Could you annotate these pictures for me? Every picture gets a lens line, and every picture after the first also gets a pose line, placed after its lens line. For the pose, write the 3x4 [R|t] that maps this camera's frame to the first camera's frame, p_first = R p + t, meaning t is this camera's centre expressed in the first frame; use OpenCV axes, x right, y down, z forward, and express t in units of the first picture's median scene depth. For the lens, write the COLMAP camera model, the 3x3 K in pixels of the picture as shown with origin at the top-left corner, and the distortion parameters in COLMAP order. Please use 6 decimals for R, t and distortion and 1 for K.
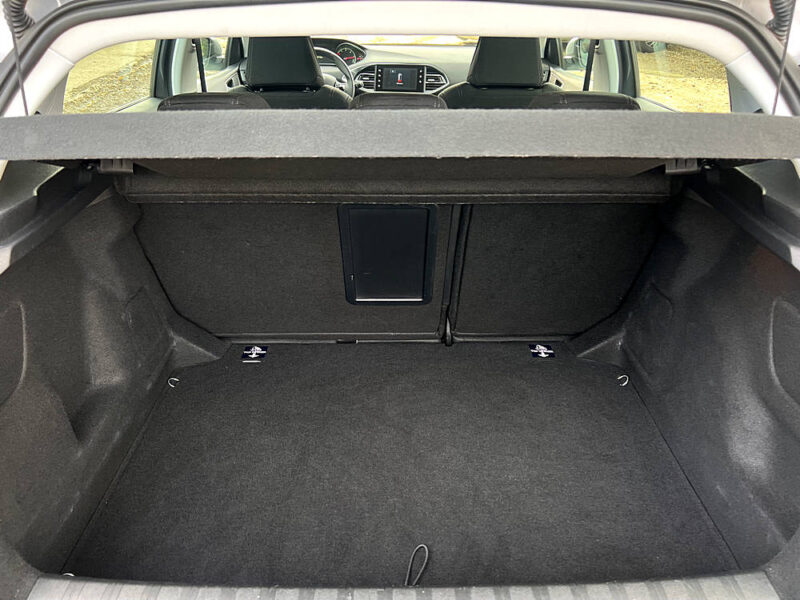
lens RADIAL K [[606.4, 0, 396.6], [0, 606.4, 300.4], [0, 0, 1]] dist [0.010000, -0.011417]
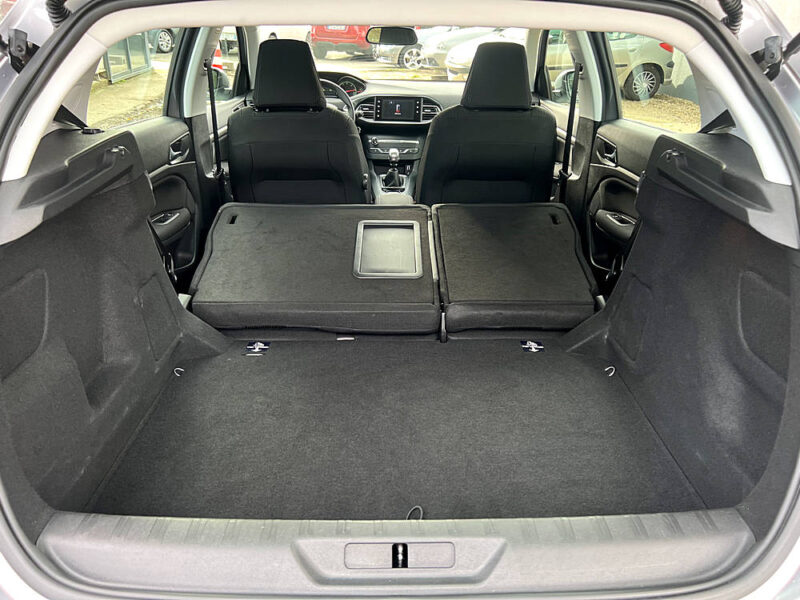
lens RADIAL K [[605.5, 0, 400.0], [0, 605.5, 300.0], [0, 0, 1]] dist [0.001769, 0.006339]
pose [[0.999956, 0.003424, 0.008742, 0.001405], [-0.002745, 0.997068, -0.076474, 0.084596], [-0.008978, 0.076447, 0.997033, -0.046041]]
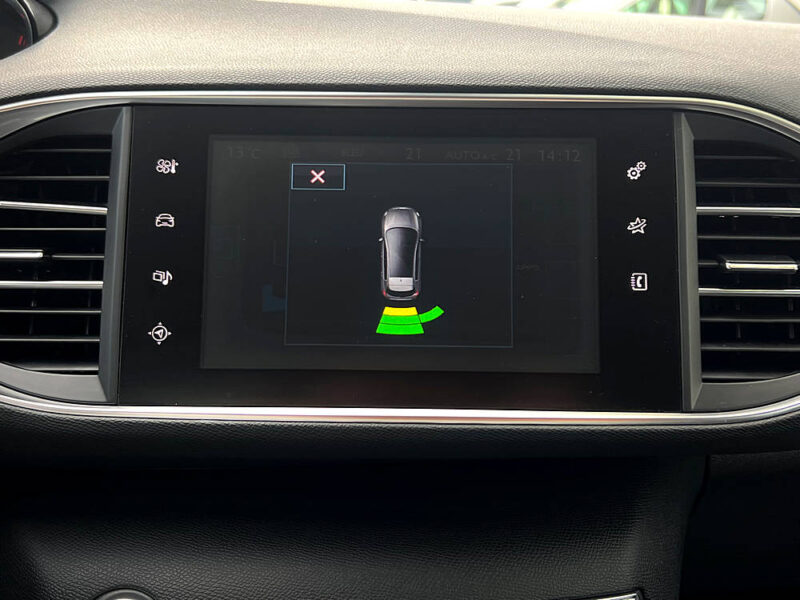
lens RADIAL K [[943.0, 0, 405.0], [0, 943.0, 301.1], [0, 0, 1]] dist [0.118218, -0.370131]
pose [[0.992927, -0.024476, 0.116177, -0.018586], [0.050219, 0.973259, -0.224156, -0.599451], [-0.107584, 0.228405, 0.967604, 1.589421]]
